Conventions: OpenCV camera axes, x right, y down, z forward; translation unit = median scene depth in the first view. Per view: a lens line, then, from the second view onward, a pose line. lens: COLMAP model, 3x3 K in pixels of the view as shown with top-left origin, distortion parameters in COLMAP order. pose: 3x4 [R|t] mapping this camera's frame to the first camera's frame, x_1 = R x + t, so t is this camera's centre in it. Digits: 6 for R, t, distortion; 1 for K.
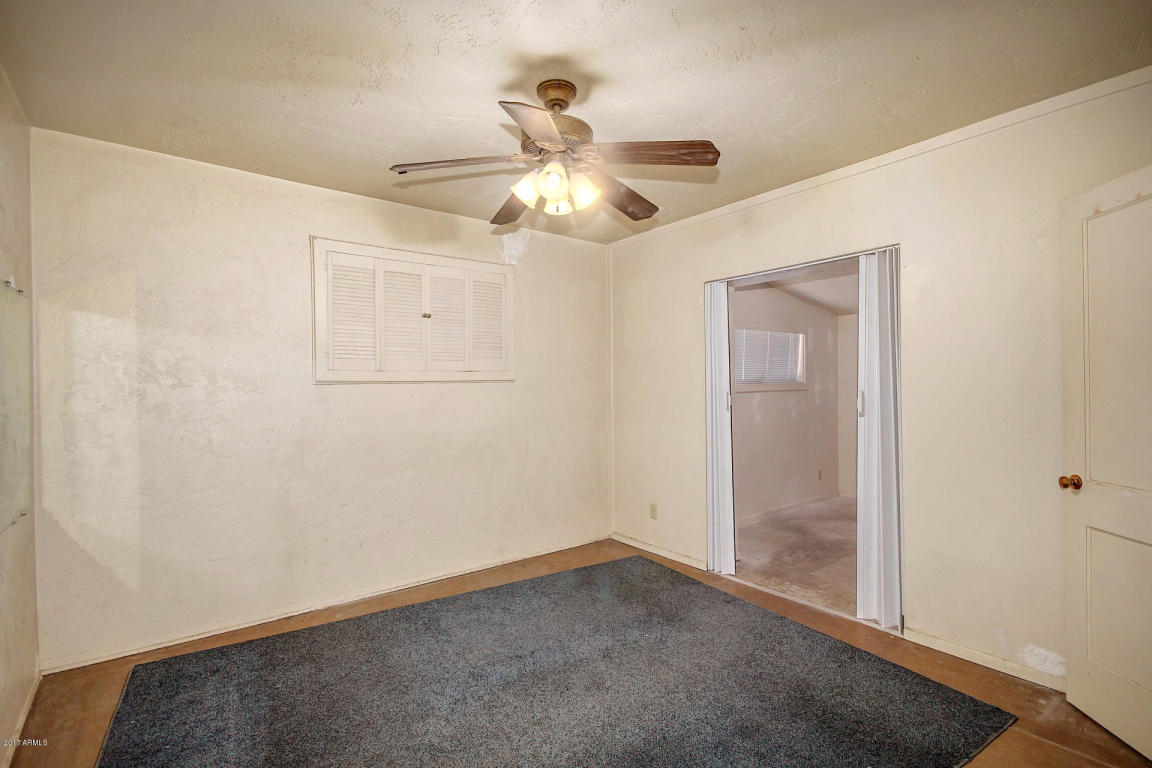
lens RADIAL K [[529.0, 0, 576.6], [0, 529.0, 383.1], [0, 0, 1]] dist [0.004999, -0.001237]
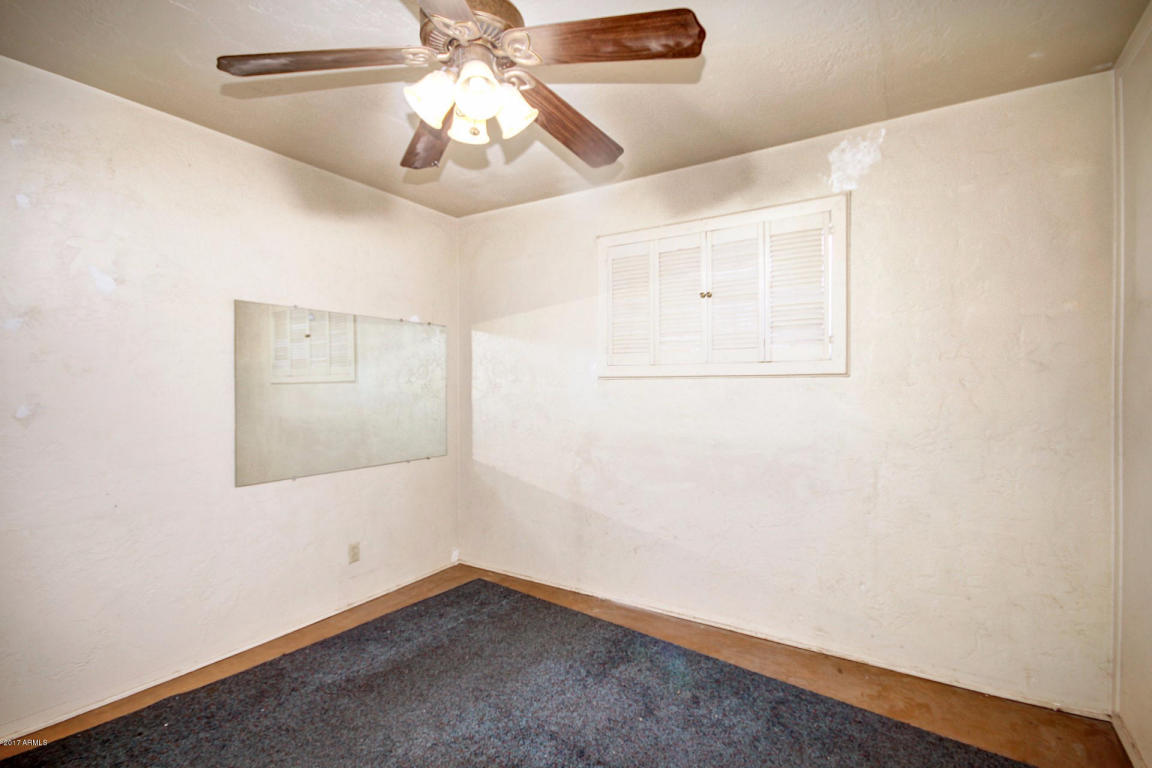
lens RADIAL K [[529.0, 0, 579.7], [0, 529.0, 385.2], [0, 0, 1]] dist [0.004999, -0.001237]
pose [[0.350957, 0.011797, -0.936317, 0.443884], [0.000589, 0.999918, 0.012819, -0.000355], [0.936391, -0.005050, 0.350921, 0.582450]]
